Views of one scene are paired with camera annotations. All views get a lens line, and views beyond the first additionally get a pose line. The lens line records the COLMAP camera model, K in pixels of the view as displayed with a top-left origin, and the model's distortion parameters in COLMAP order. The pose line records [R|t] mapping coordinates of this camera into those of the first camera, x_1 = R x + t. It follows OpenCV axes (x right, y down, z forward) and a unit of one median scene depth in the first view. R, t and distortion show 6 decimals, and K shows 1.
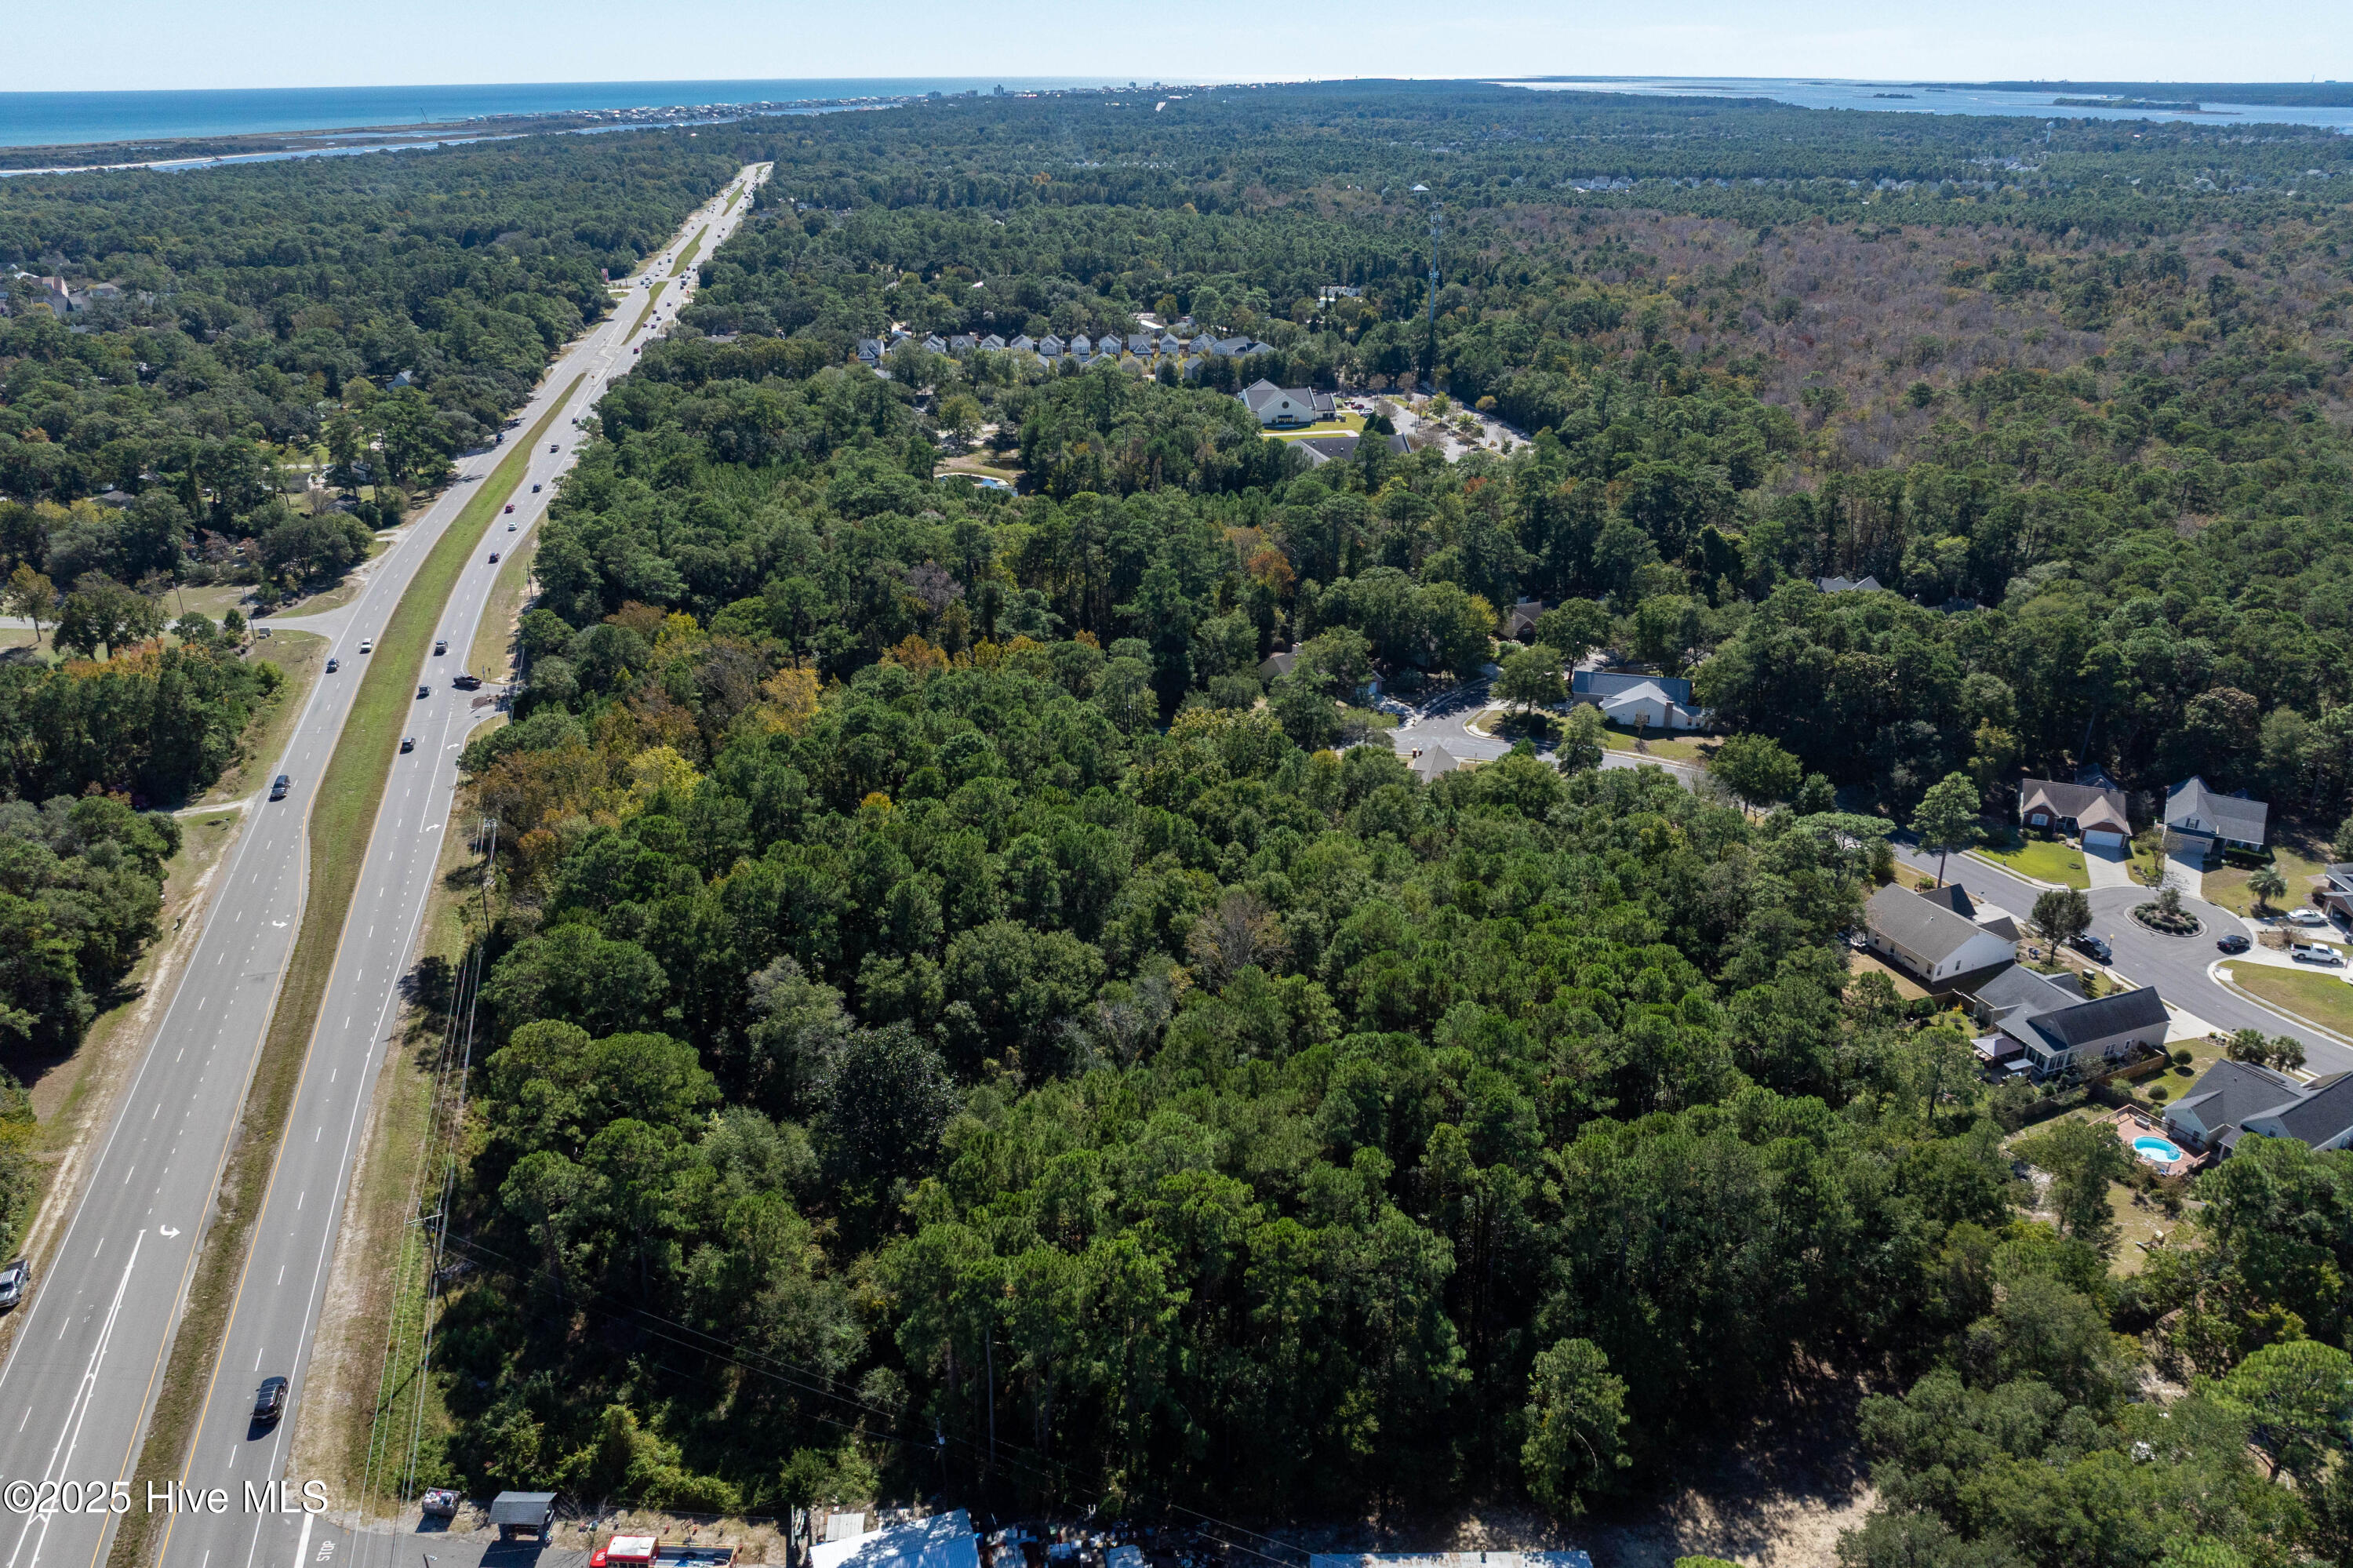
lens RADIAL K [[1704.1, 0, 1181.8], [0, 1704.1, 783.4], [0, 0, 1]] dist [-0.047876, 0.016859]
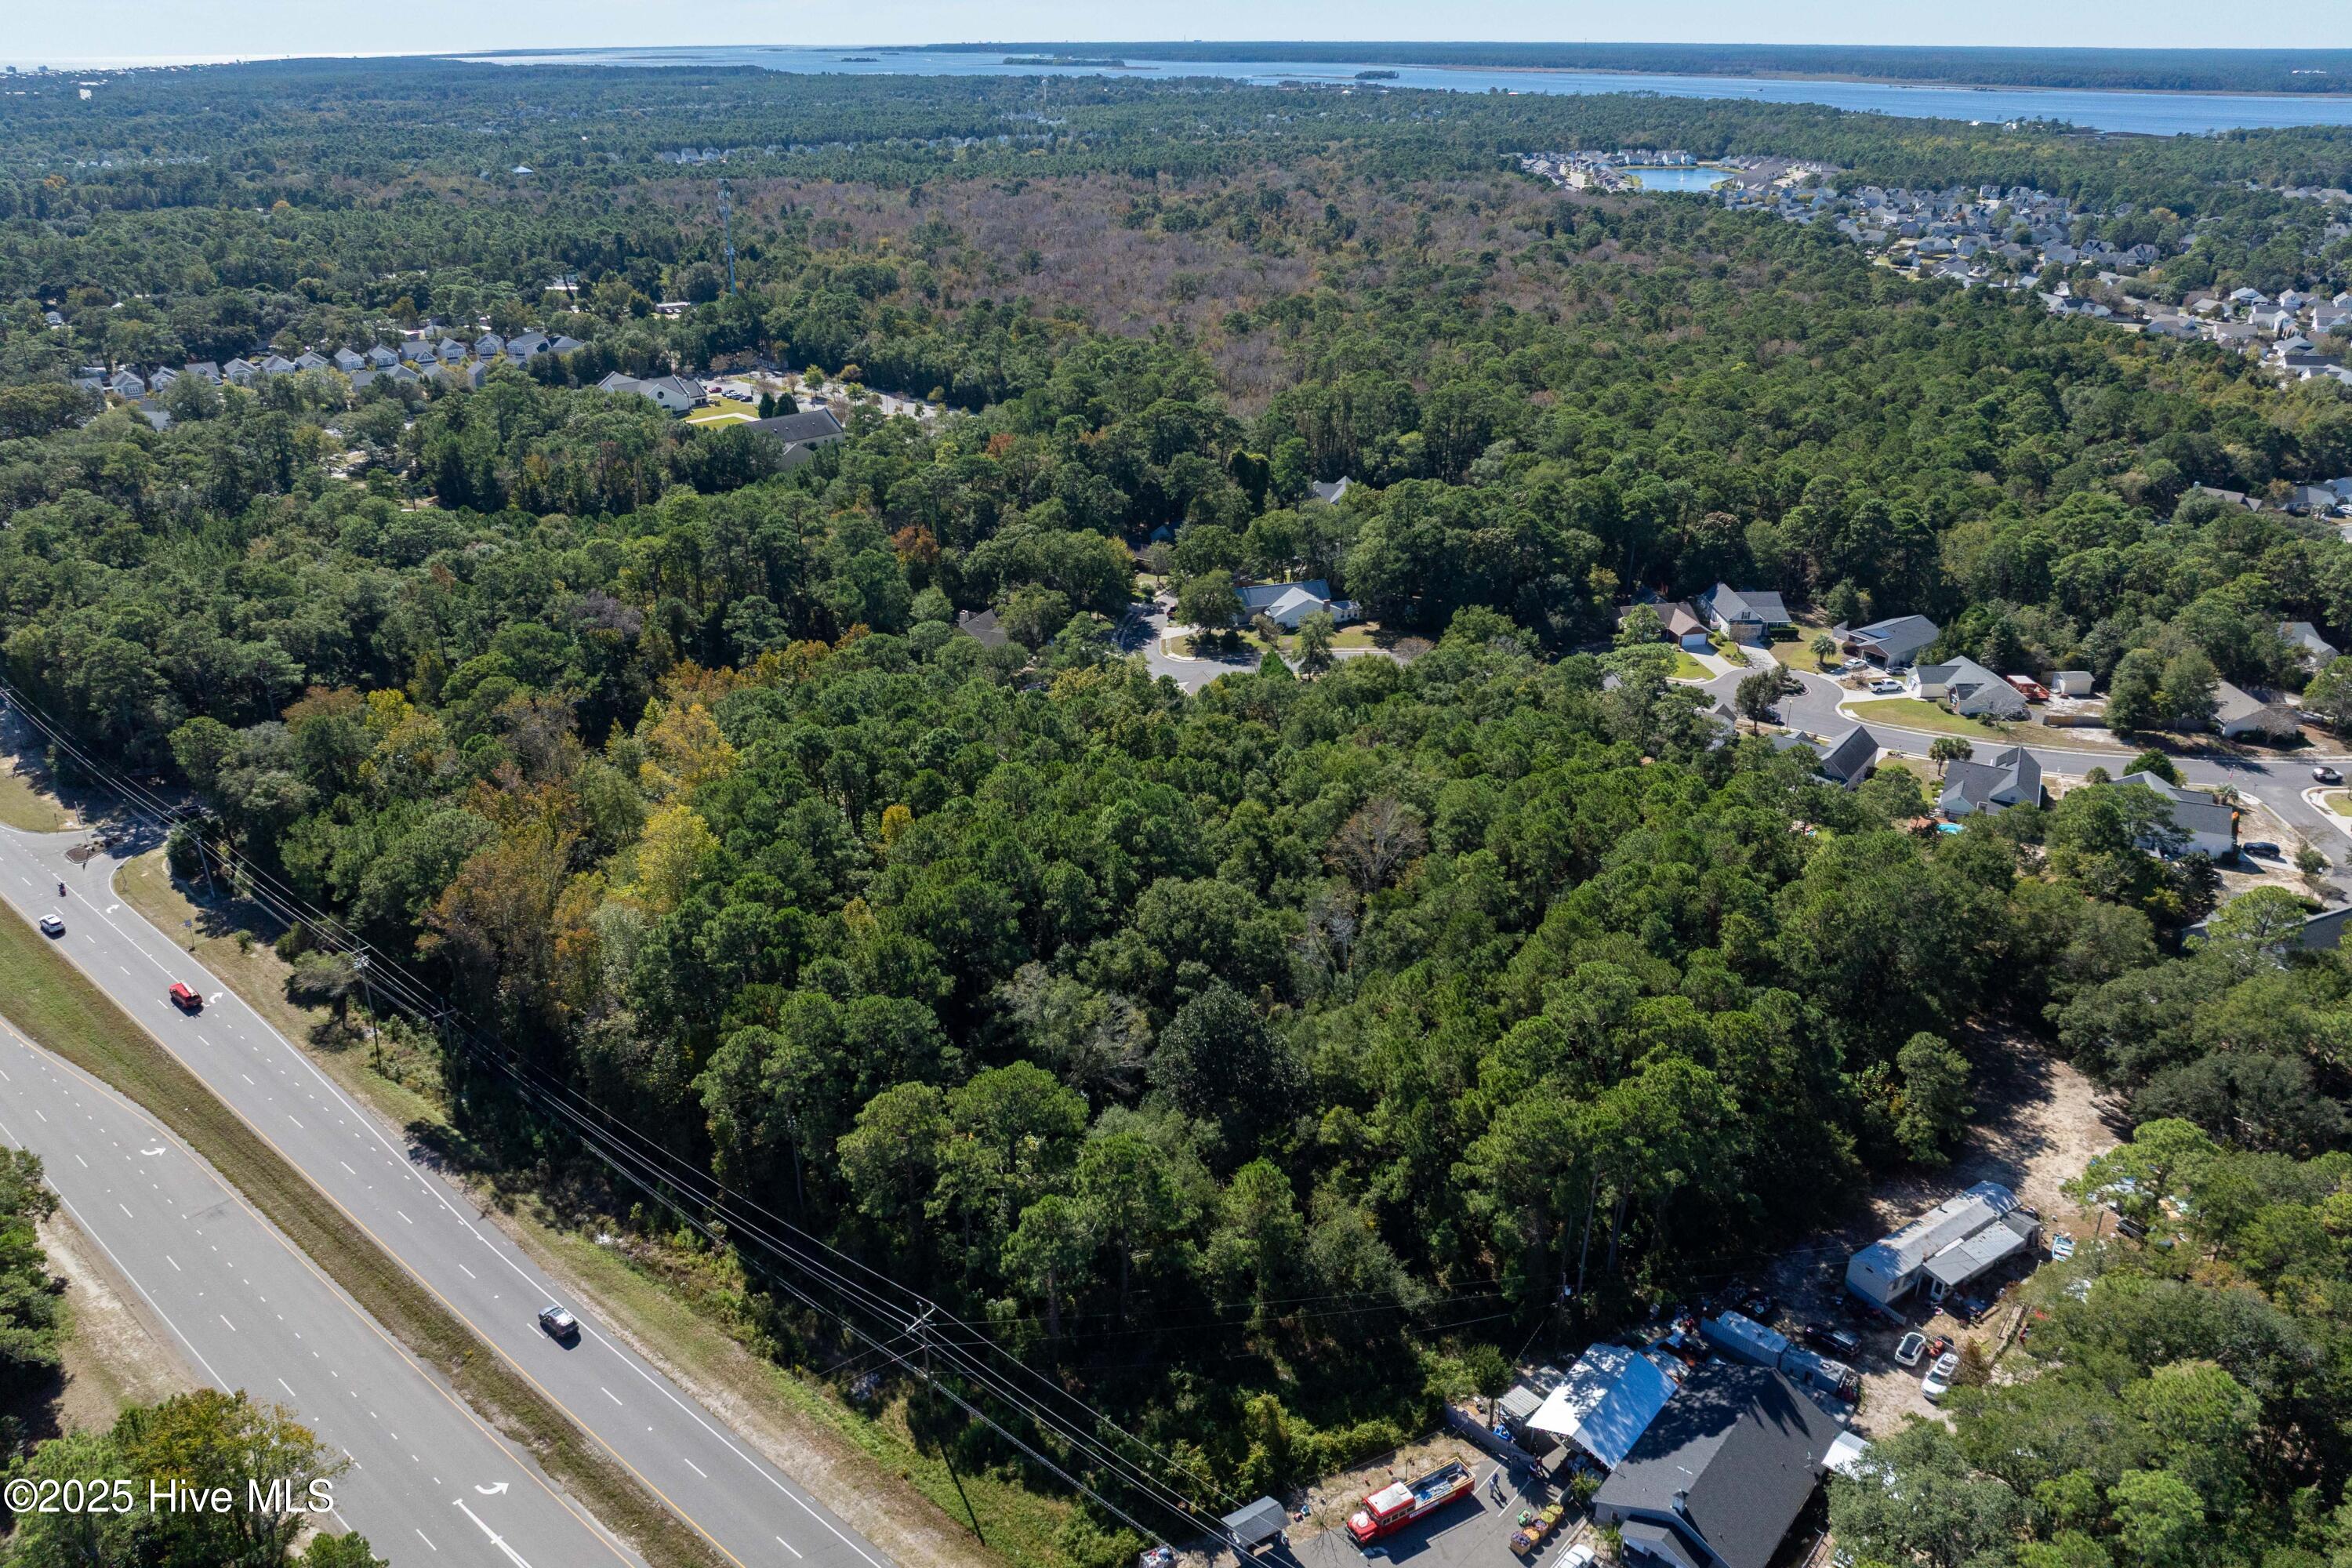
lens RADIAL K [[1703.3, 0, 1171.5], [0, 1703.3, 776.2], [0, 0, 1]] dist [-0.047876, 0.016859]
pose [[0.845043, -0.214992, 0.489572, -0.385410], [0.209155, 0.975558, 0.067391, -0.031788], [-0.492094, 0.045448, 0.869355, 0.070546]]
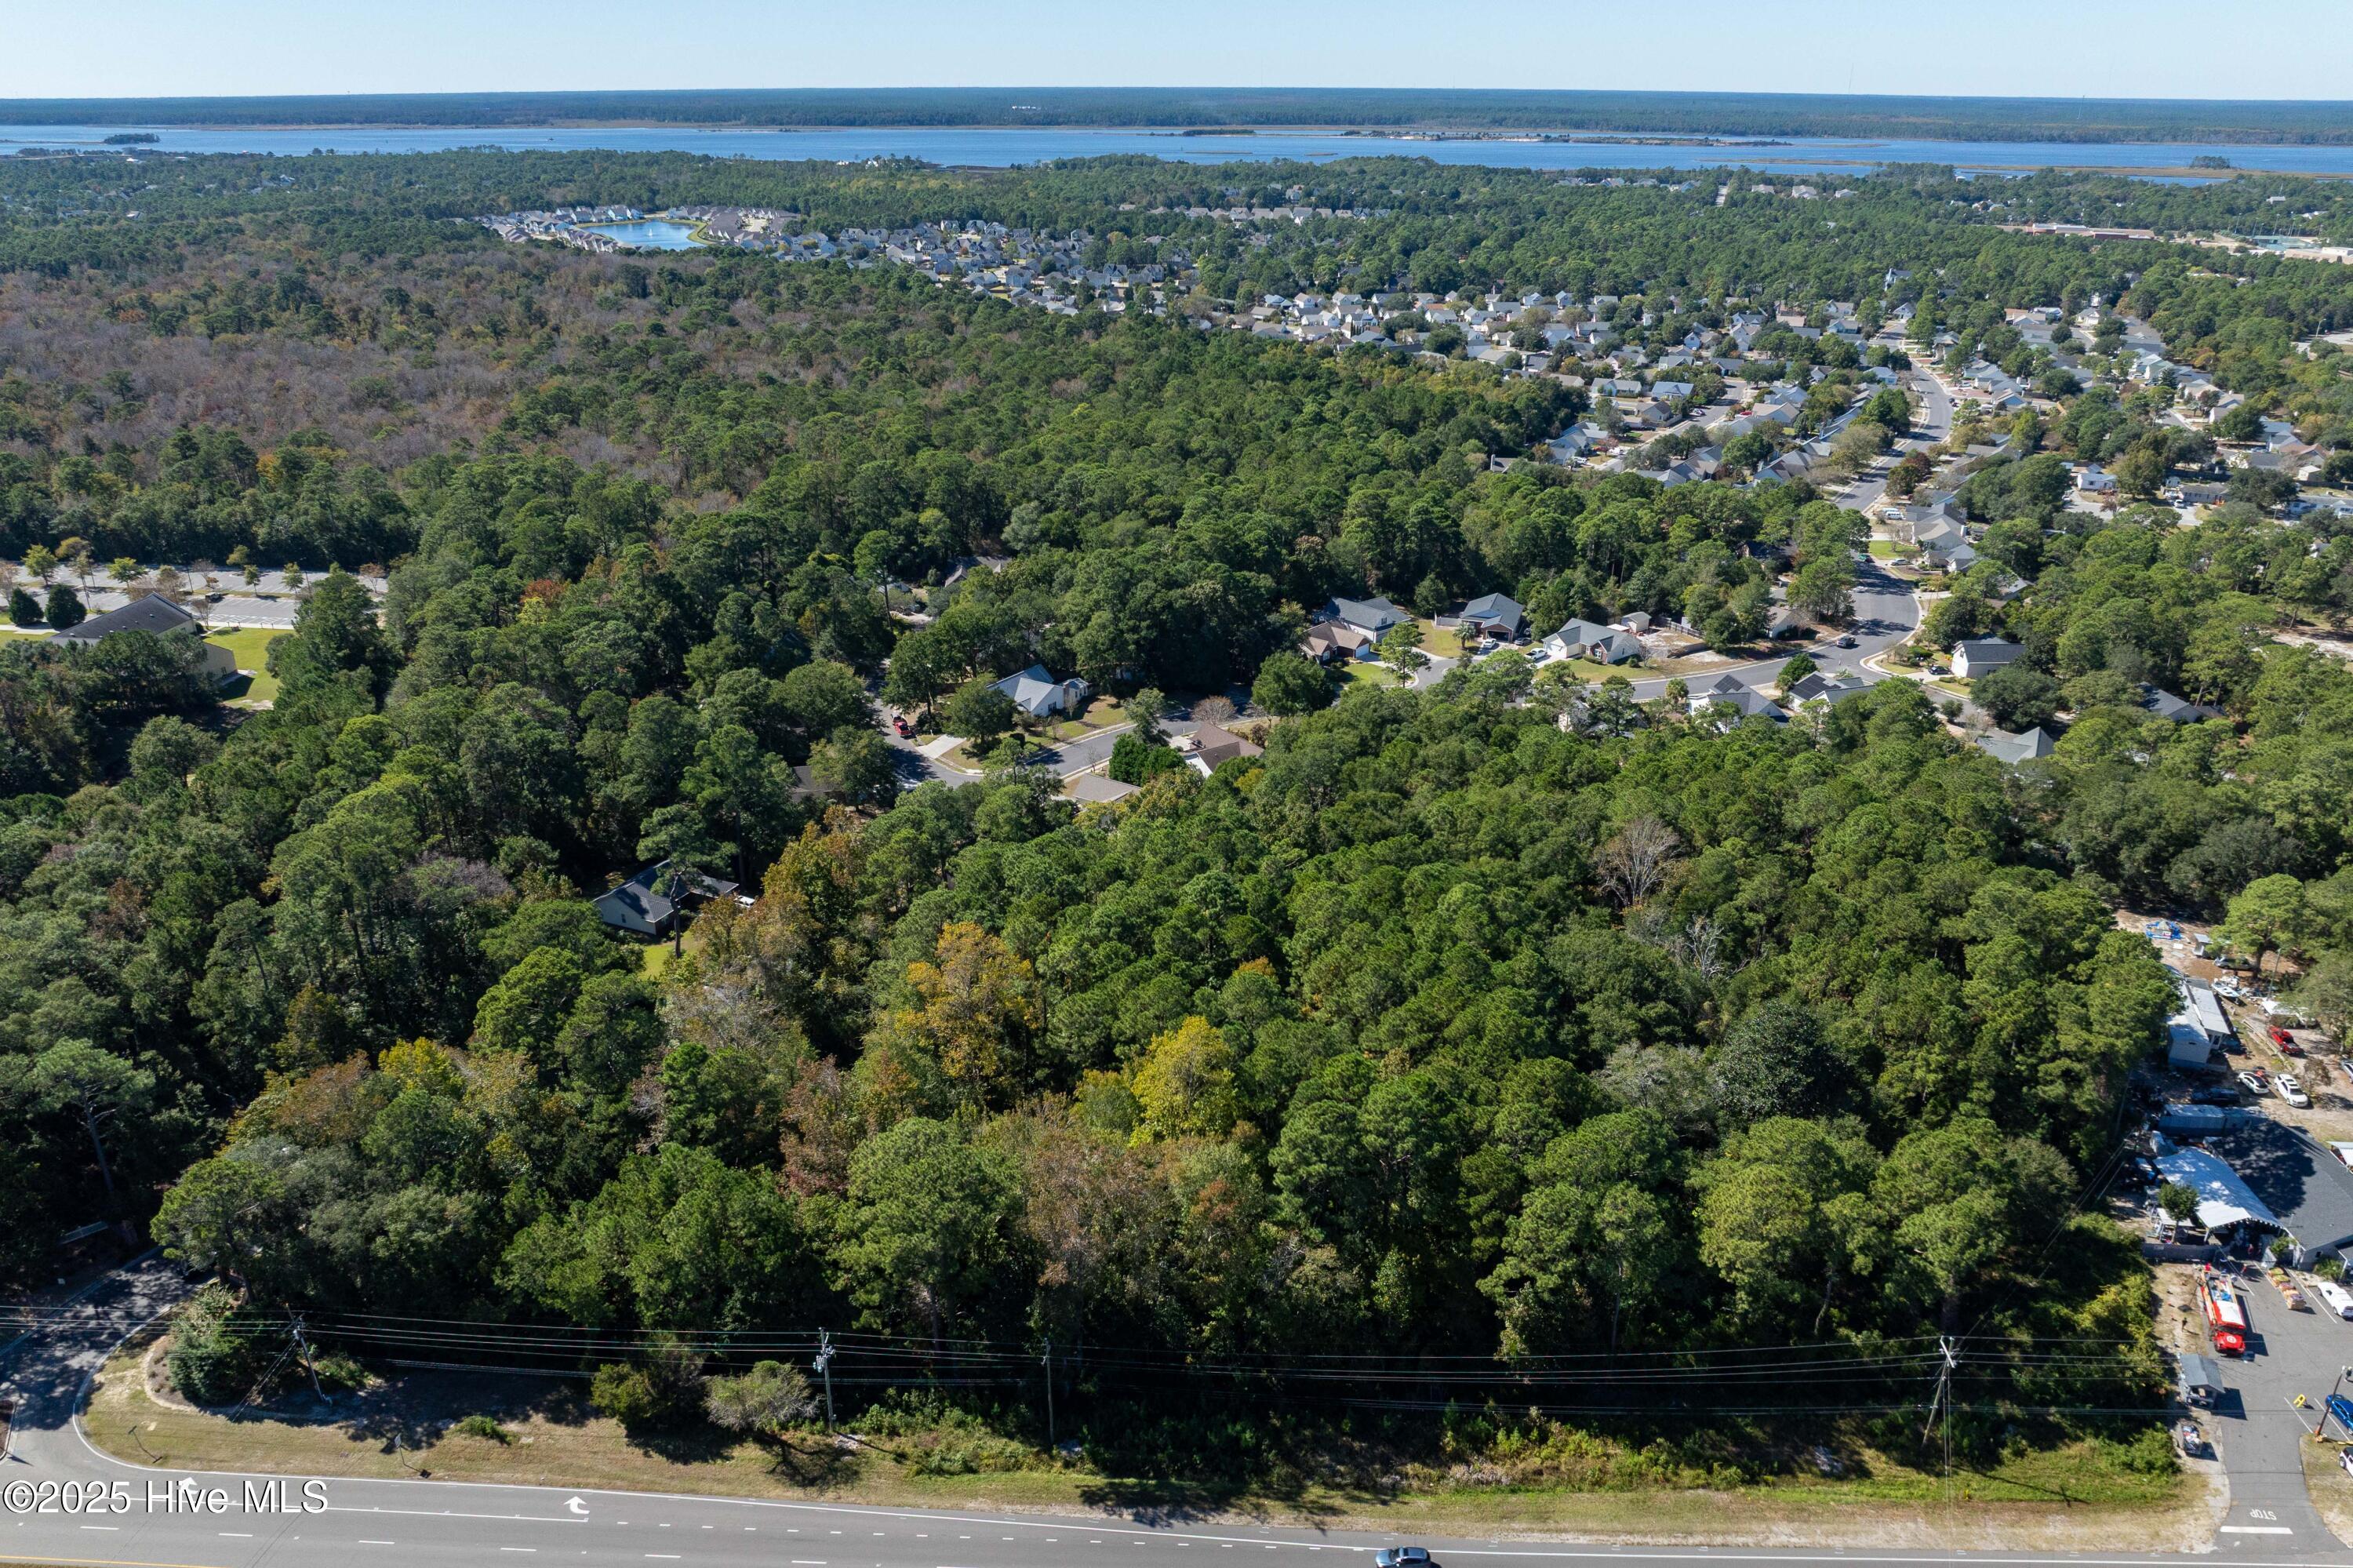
lens RADIAL K [[1704.1, 0, 1183.1], [0, 1704.1, 801.5], [0, 0, 1]] dist [-0.047876, 0.016859]
pose [[0.329947, -0.368910, 0.868931, -0.704640], [0.367504, 0.898058, 0.241729, -0.224977], [-0.869526, 0.239578, 0.431888, 0.472652]]
